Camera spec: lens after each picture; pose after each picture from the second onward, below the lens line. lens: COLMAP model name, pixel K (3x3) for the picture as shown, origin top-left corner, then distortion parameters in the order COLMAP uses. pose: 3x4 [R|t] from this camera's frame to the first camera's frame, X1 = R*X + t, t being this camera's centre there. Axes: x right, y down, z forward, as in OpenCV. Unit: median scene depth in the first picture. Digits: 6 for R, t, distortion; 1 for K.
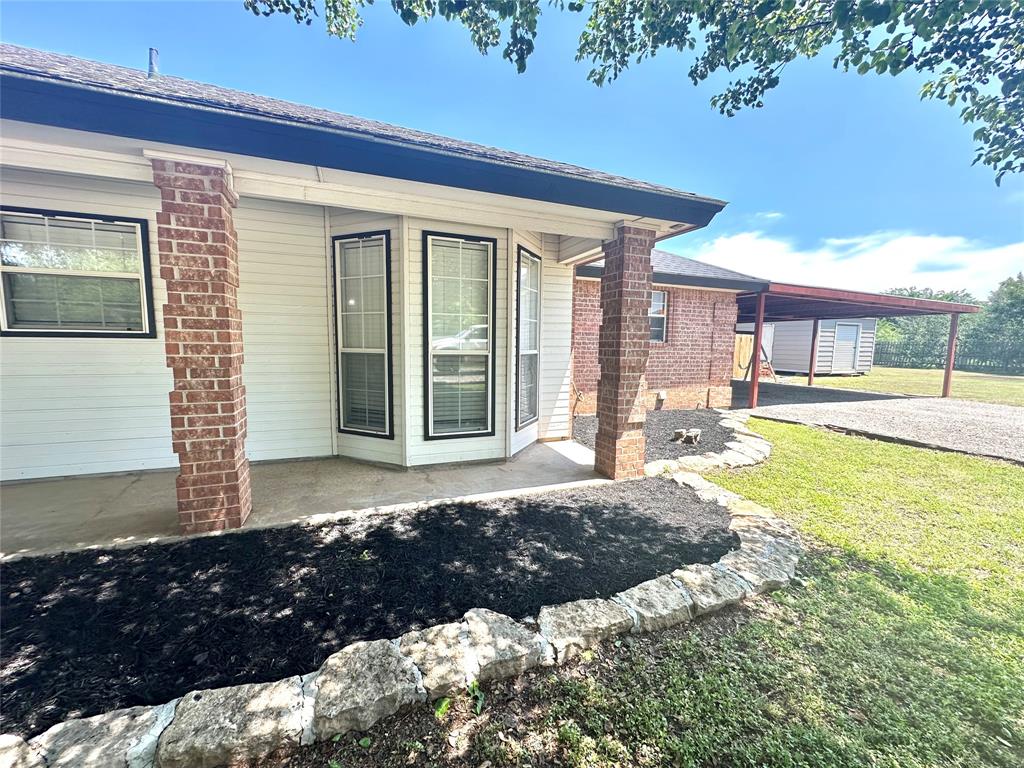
lens RADIAL K [[415.9, 0, 512.0], [0, 415.9, 384.0], [0, 0, 1]] dist [-0.002837, 0.000226]
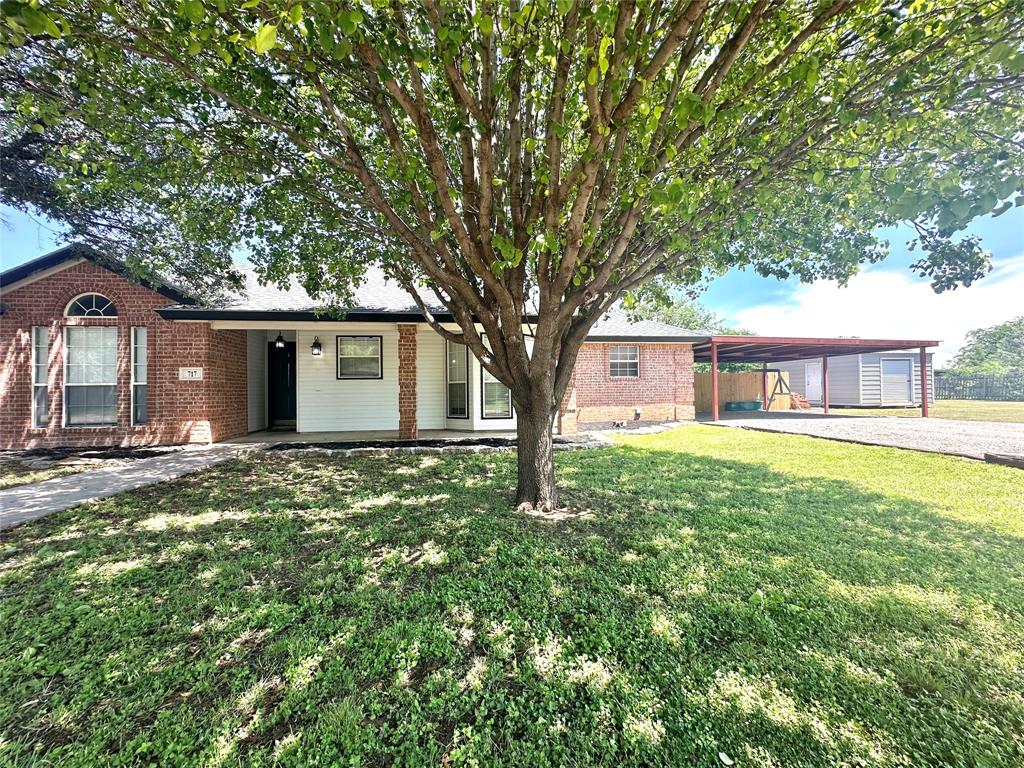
lens RADIAL K [[415.9, 0, 512.0], [0, 415.9, 384.0], [0, 0, 1]] dist [-0.002837, 0.000226]
pose [[0.972700, -0.031828, -0.229875, 0.372669], [0.003865, 0.992634, -0.121086, 0.165819], [0.232036, 0.116892, 0.965658, -0.924952]]
